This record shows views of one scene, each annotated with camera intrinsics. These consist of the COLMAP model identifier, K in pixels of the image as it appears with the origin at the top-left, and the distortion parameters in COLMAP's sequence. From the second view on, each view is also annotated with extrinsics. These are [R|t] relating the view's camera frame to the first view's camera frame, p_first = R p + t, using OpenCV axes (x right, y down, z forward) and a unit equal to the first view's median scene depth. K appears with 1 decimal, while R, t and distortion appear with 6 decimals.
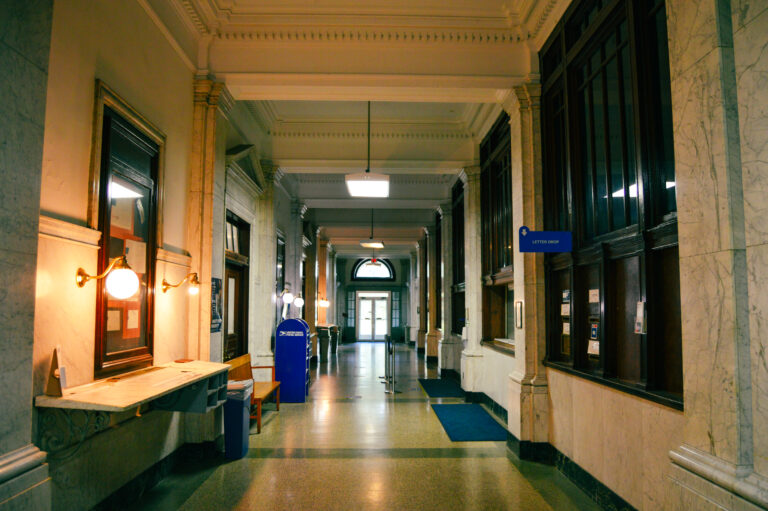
lens RADIAL K [[605.1, 0, 384.0], [0, 605.1, 255.5], [0, 0, 1]] dist [-0.071610, 0.000837]
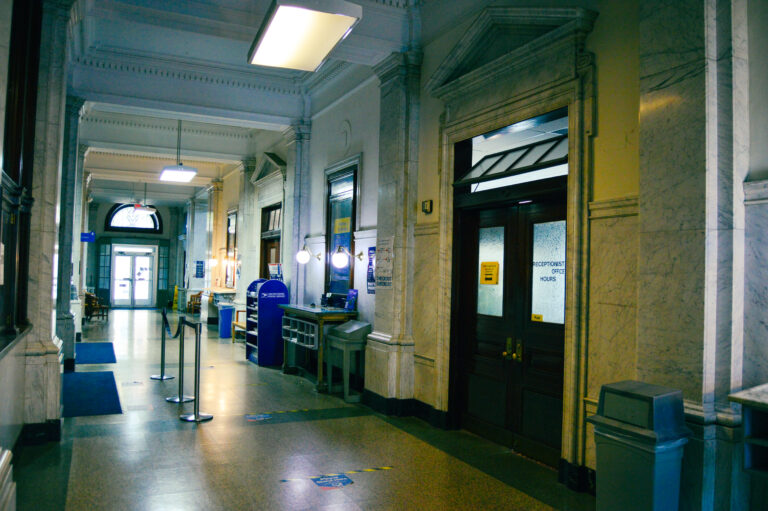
lens RADIAL K [[605.1, 0, 384.0], [0, 605.1, 255.5], [0, 0, 1]] dist [-0.071610, 0.000837]
pose [[0.906111, 0.033018, 0.421750, -0.123830], [-0.059605, 0.996969, 0.050009, 0.033966], [-0.418821, -0.070452, 0.905332, 0.359489]]
